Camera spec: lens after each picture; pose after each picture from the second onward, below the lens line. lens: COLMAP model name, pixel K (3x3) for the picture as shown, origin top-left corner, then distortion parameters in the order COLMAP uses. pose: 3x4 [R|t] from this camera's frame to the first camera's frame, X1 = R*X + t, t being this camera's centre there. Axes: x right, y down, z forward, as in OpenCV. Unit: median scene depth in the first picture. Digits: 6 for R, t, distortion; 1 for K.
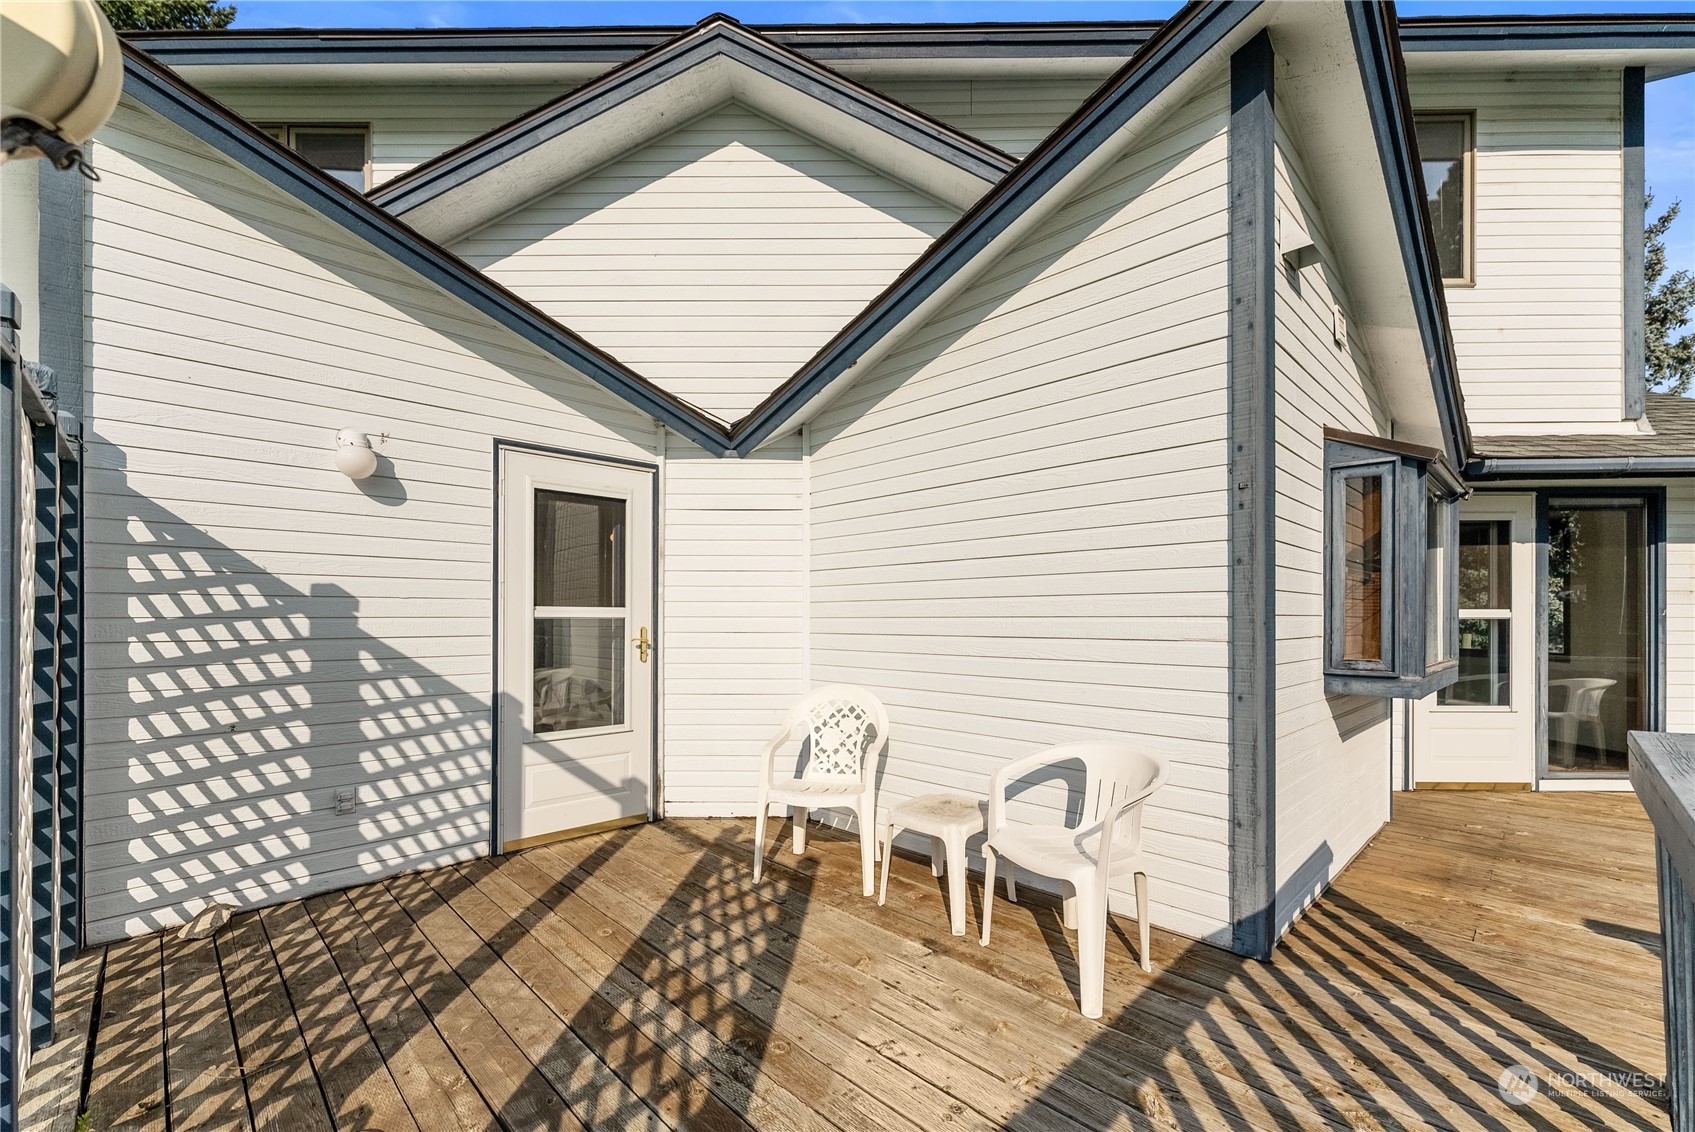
lens RADIAL K [[714.5, 0, 855.1], [0, 714.5, 602.7], [0, 0, 1]] dist [0.002456, -0.001232]
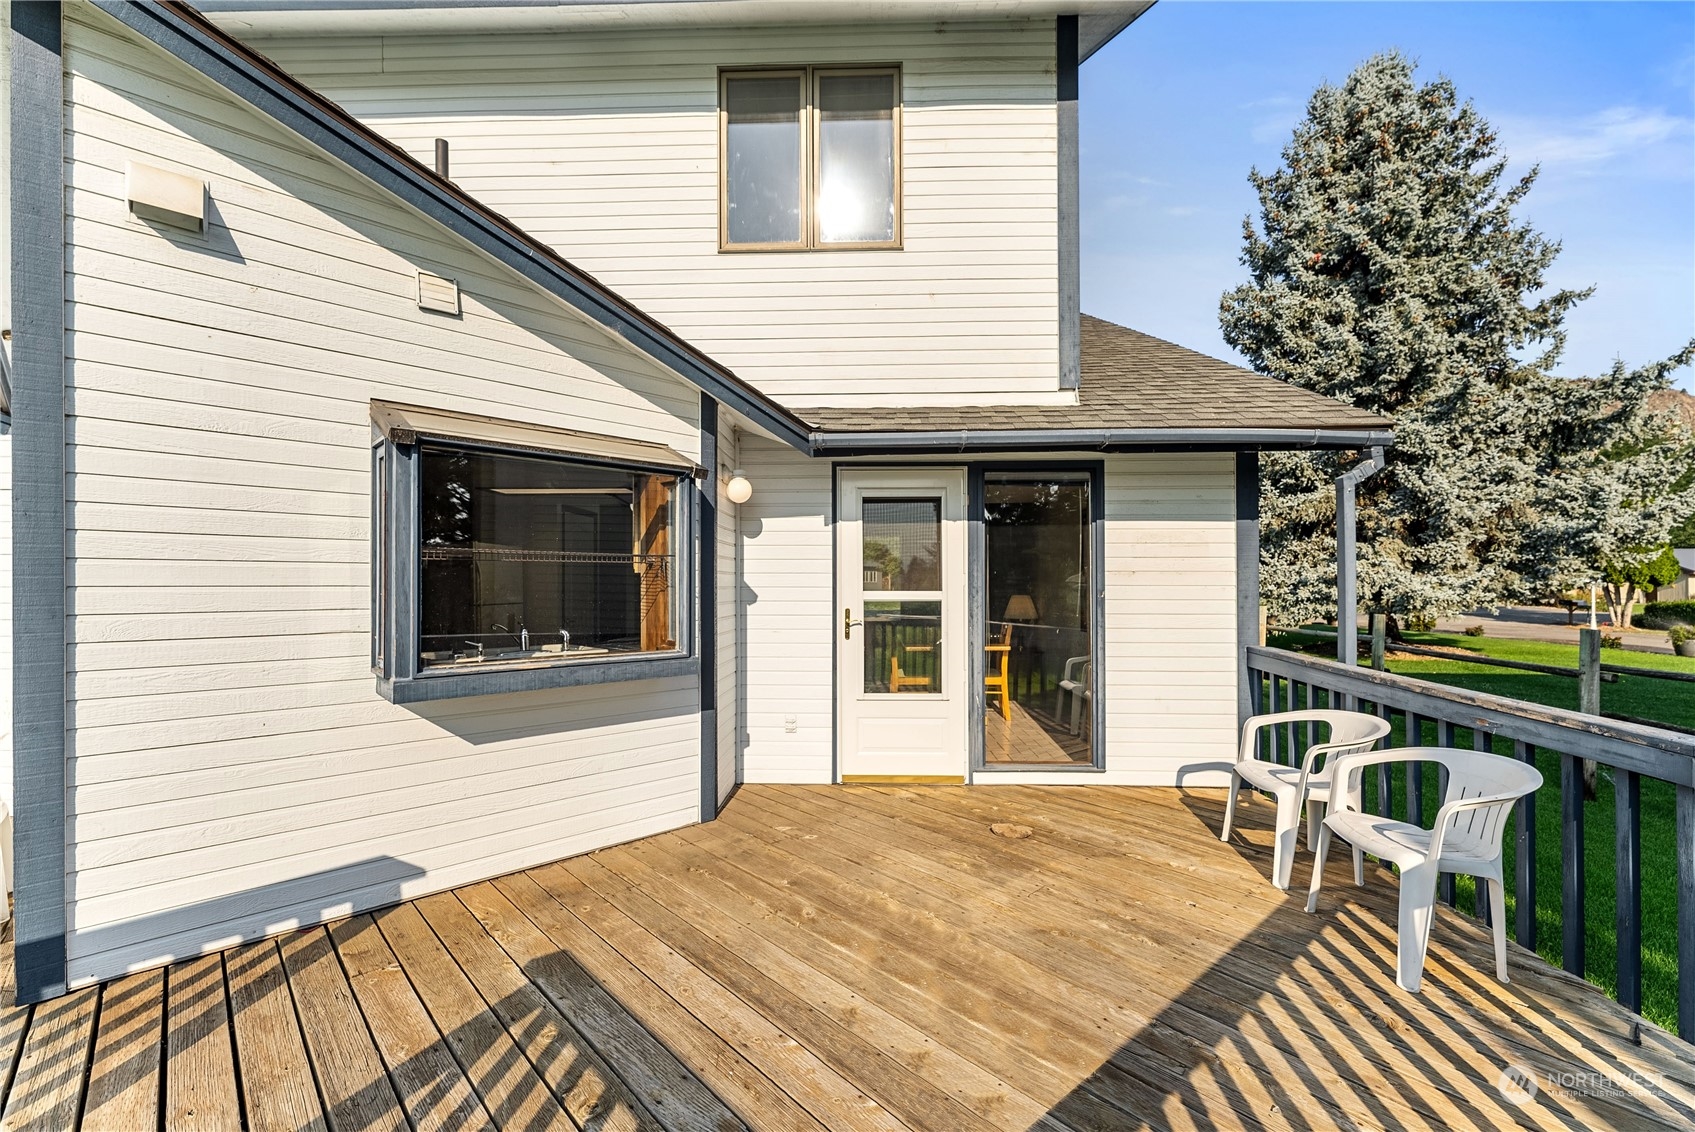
lens RADIAL K [[714.5, 0, 850.1], [0, 714.5, 564.2], [0, 0, 1]] dist [0.002456, -0.001232]
pose [[0.999955, -0.001564, -0.009390, 0.806390], [0.001497, 0.999973, -0.007129, -0.019431], [0.009401, 0.007114, 0.999931, 0.058477]]
